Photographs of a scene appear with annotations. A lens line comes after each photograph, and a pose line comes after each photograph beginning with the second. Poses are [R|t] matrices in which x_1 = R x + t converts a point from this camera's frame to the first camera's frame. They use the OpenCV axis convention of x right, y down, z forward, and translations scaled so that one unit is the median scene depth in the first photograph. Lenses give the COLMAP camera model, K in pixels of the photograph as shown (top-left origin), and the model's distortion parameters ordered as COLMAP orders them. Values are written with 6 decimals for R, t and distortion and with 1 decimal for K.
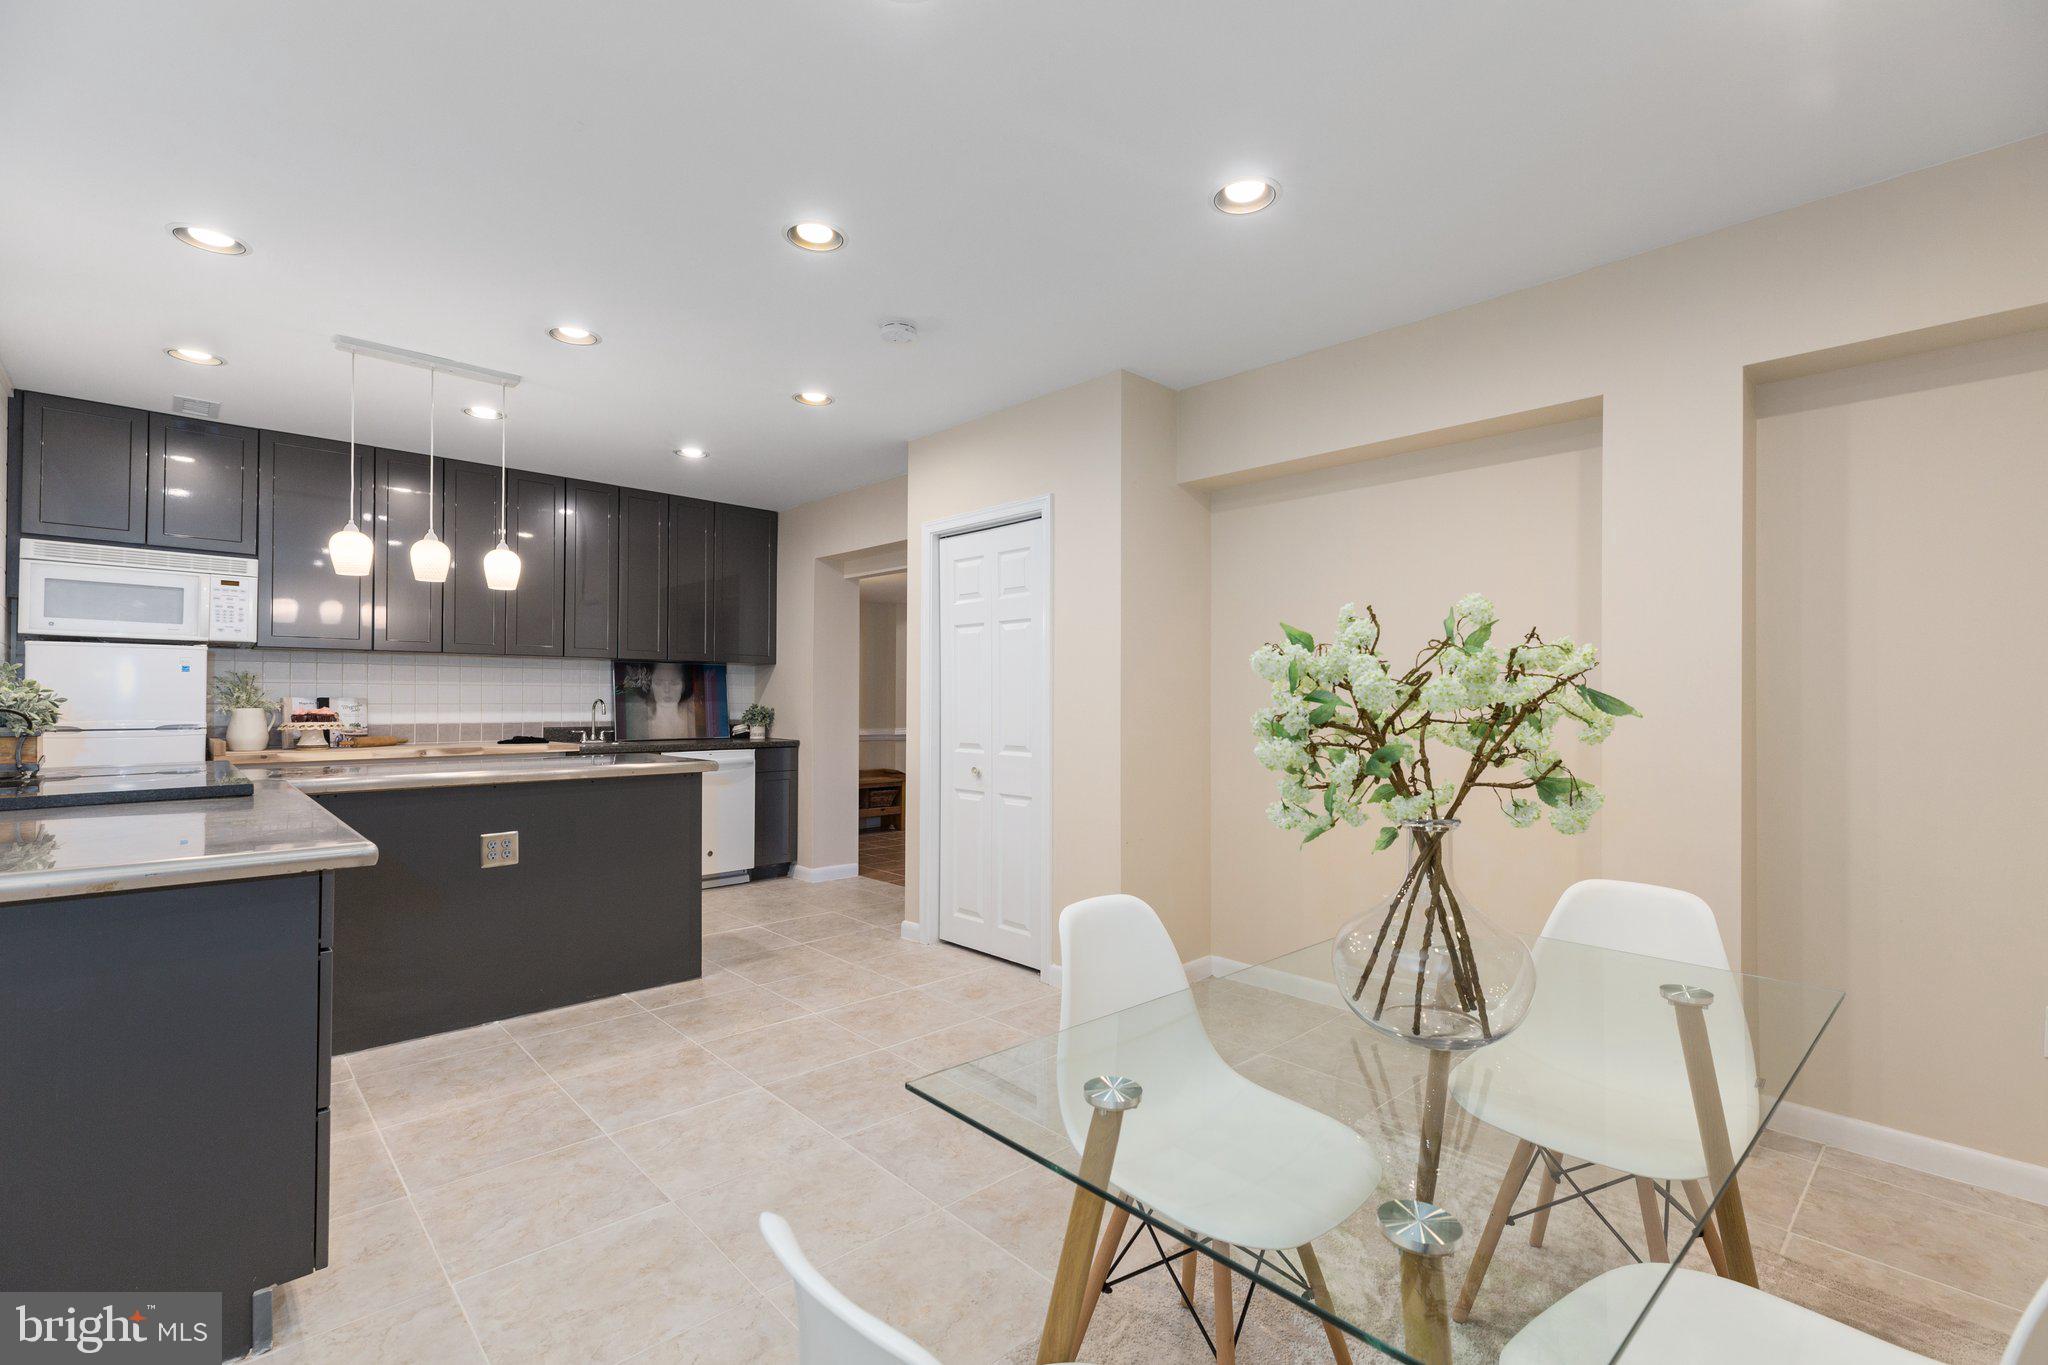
lens RADIAL K [[905.2, 0, 1011.8], [0, 905.2, 694.7], [0, 0, 1]] dist [0.005061, -0.000215]
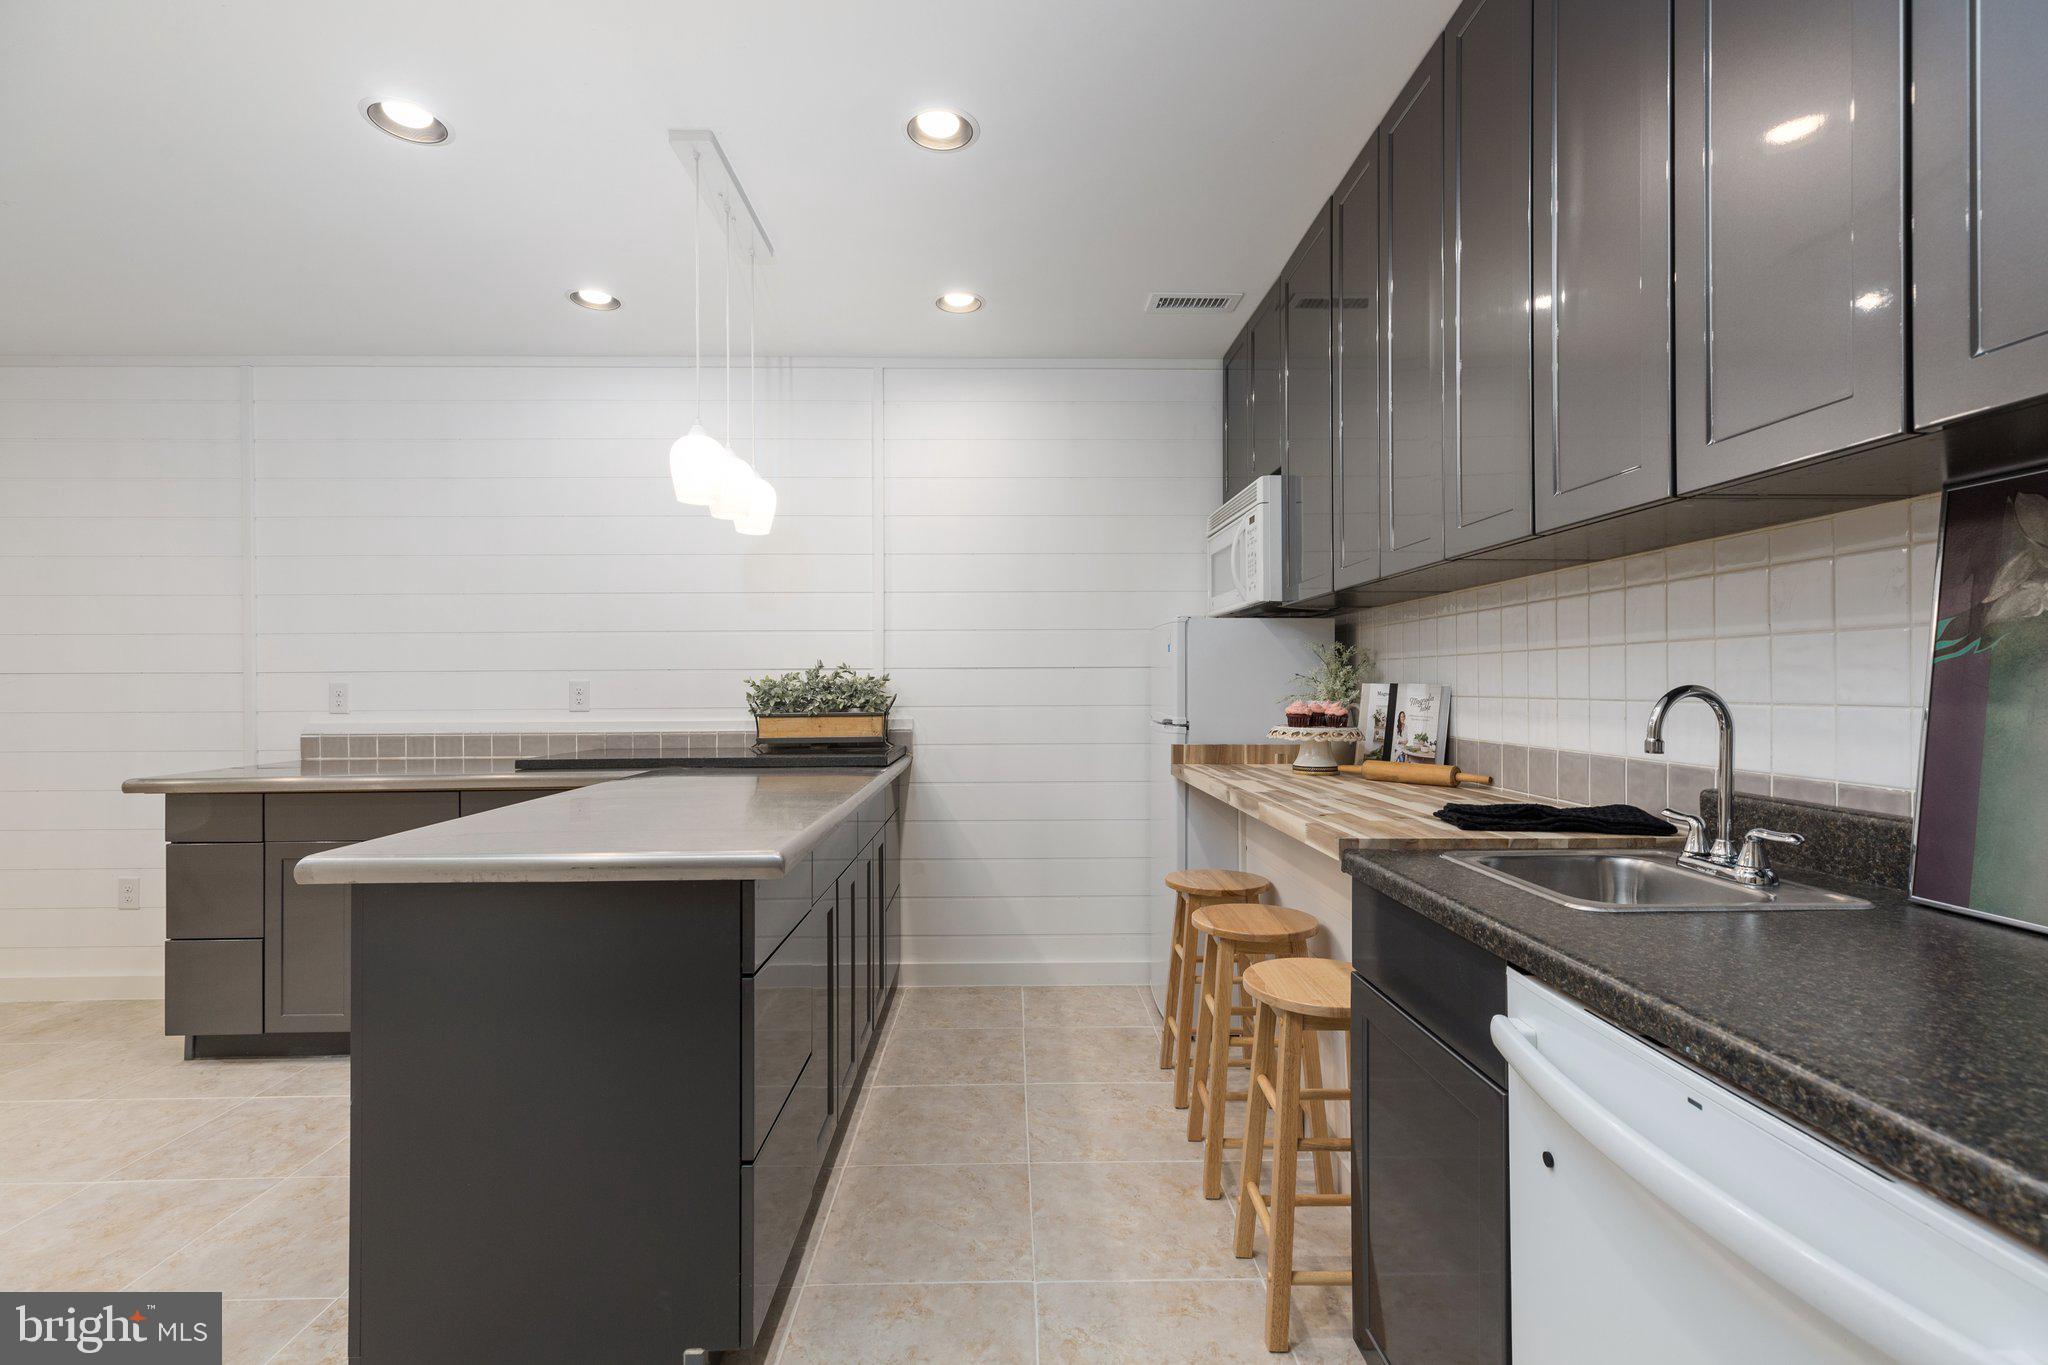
lens RADIAL K [[916.1, 0, 1016.8], [0, 916.1, 683.1], [0, 0, 1]] dist [0.000210, -0.000132]
pose [[-0.657619, -0.002788, -0.753345, -0.175652], [0.005338, 0.999951, -0.008360, 0.005572], [0.753331, -0.009520, -0.657572, 1.095672]]
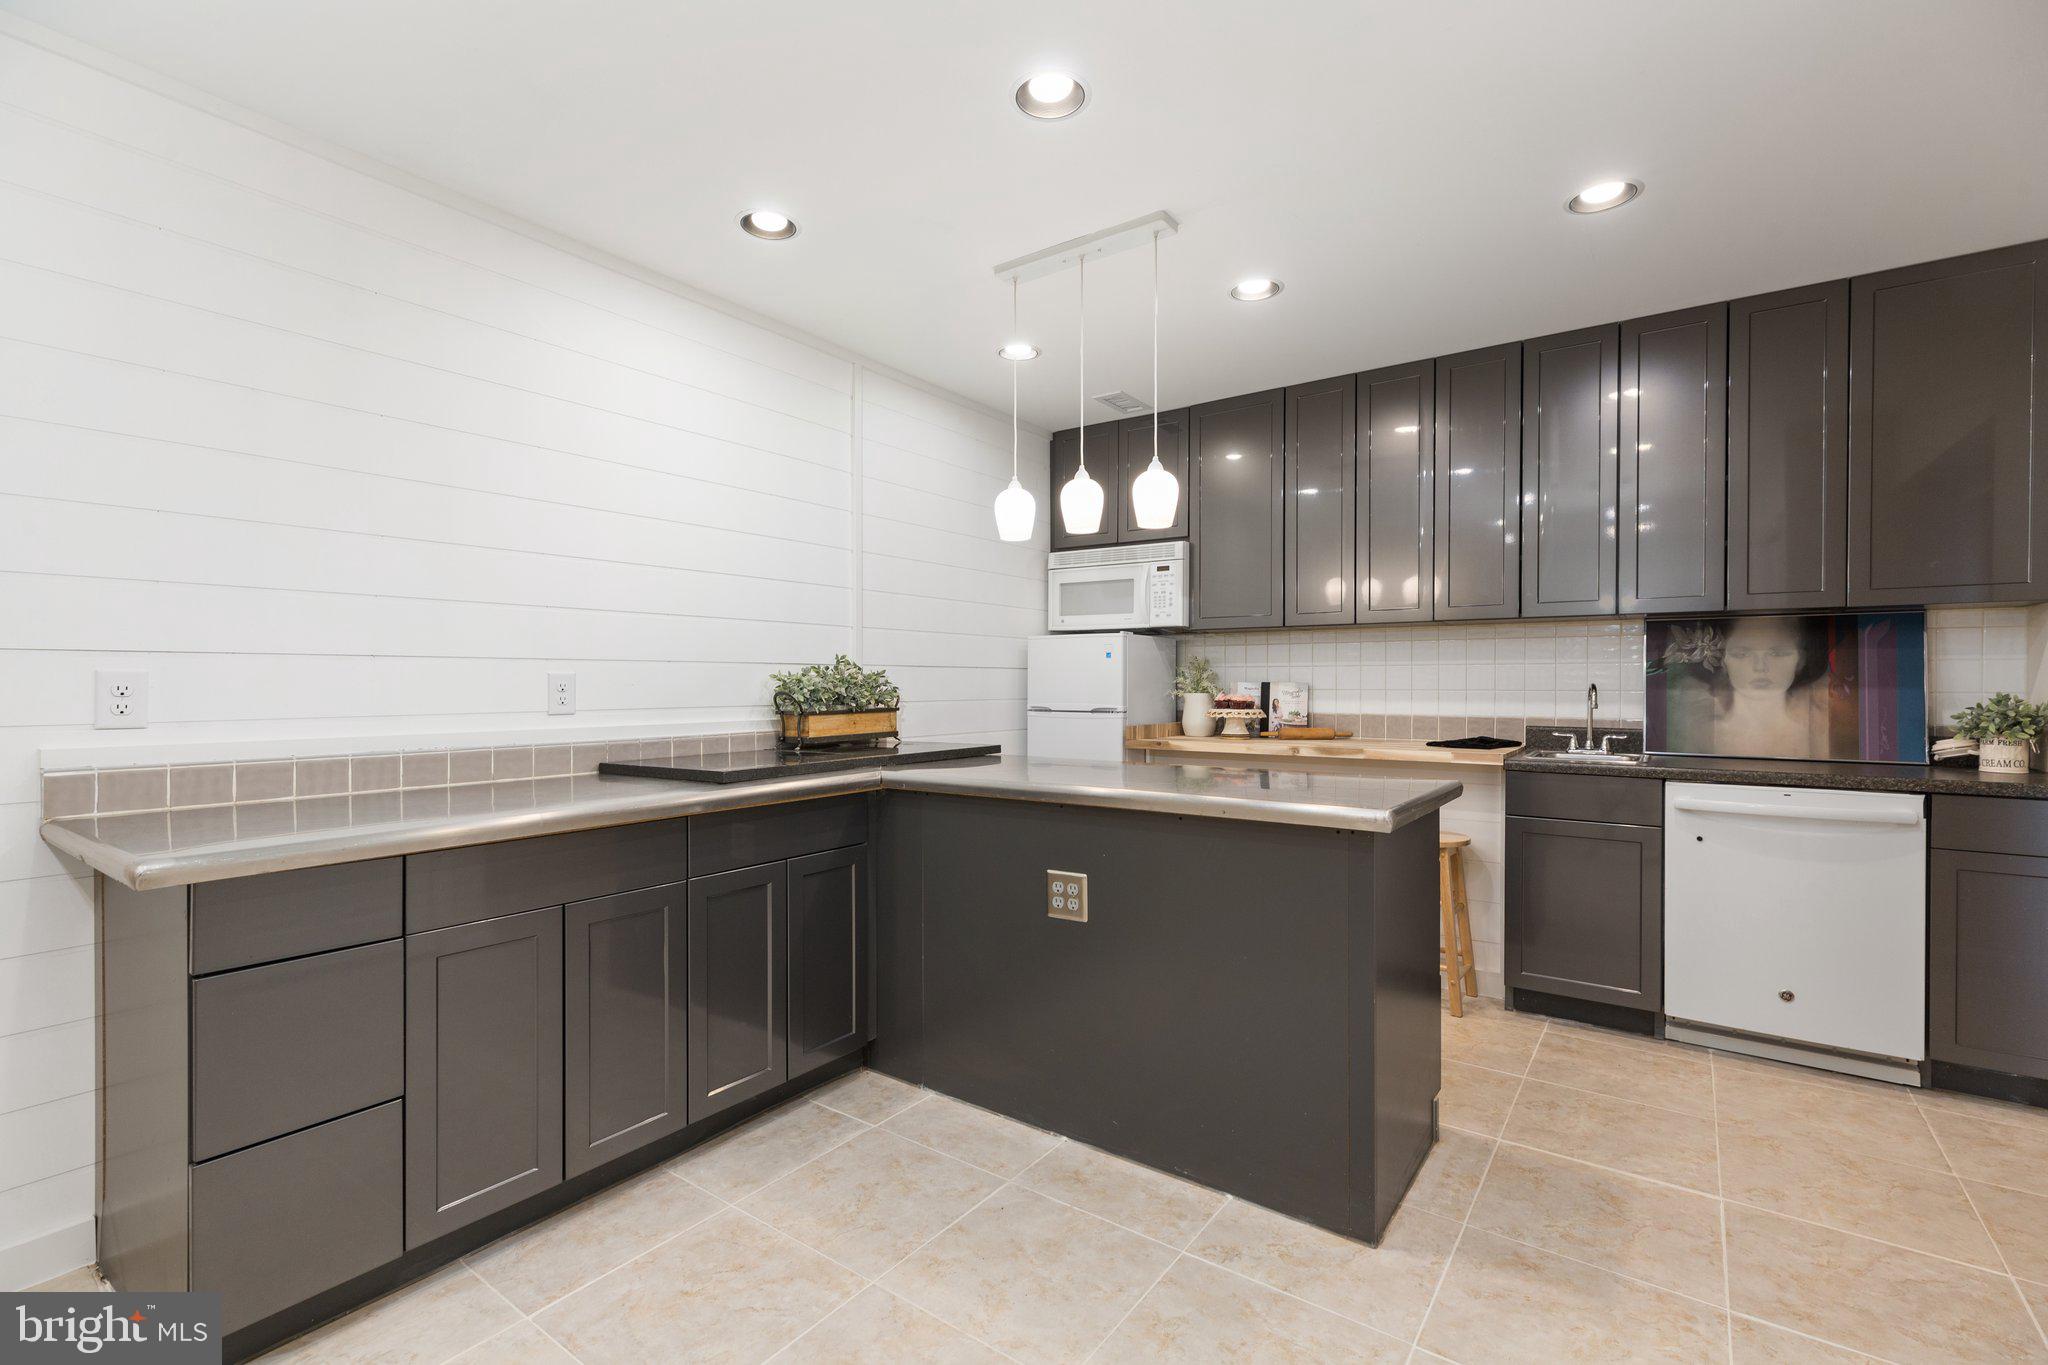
lens RADIAL K [[905.2, 0, 1011.8], [0, 905.2, 694.7], [0, 0, 1]] dist [0.005061, -0.000215]
pose [[0.196230, 0.010058, -0.980506, 0.074468], [0.005149, 0.999923, 0.011288, 0.003708], [0.980544, -0.007264, 0.196163, 0.526926]]
